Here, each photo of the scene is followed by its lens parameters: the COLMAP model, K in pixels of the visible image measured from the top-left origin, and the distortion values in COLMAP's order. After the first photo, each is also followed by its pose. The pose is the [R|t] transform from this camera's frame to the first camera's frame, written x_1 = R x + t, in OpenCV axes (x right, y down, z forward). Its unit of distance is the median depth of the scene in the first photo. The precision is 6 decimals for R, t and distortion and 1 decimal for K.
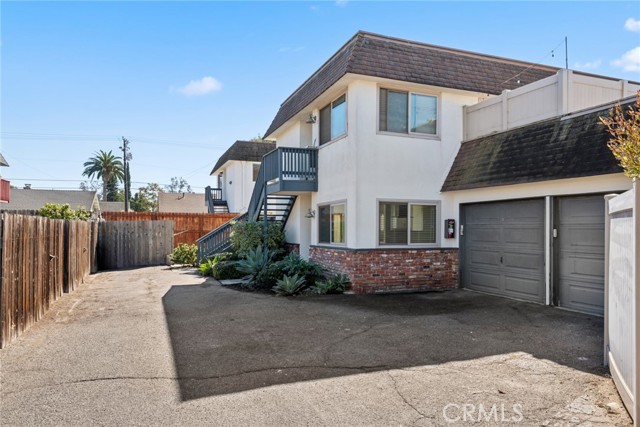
lens RADIAL K [[453.3, 0, 320.9], [0, 453.3, 216.4], [0, 0, 1]] dist [-0.007348, -0.000770]
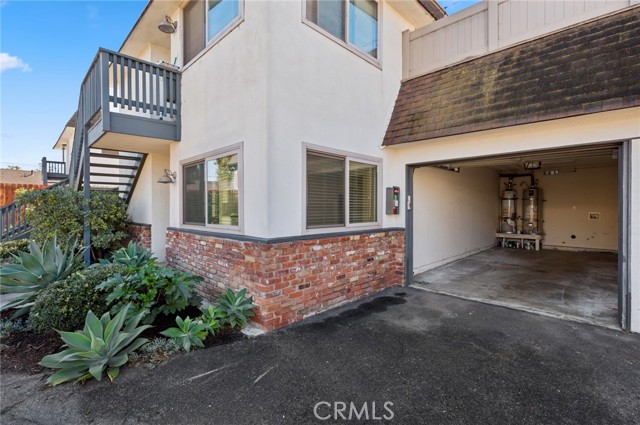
lens RADIAL K [[296.5, 0, 321.8], [0, 296.5, 208.2], [0, 0, 1]] dist [0.005747, 0.000391]
pose [[0.905273, -0.004508, 0.424807, -0.006212], [-0.010172, 0.999427, 0.032285, 0.025627], [-0.424709, -0.033548, 0.904708, 0.641729]]
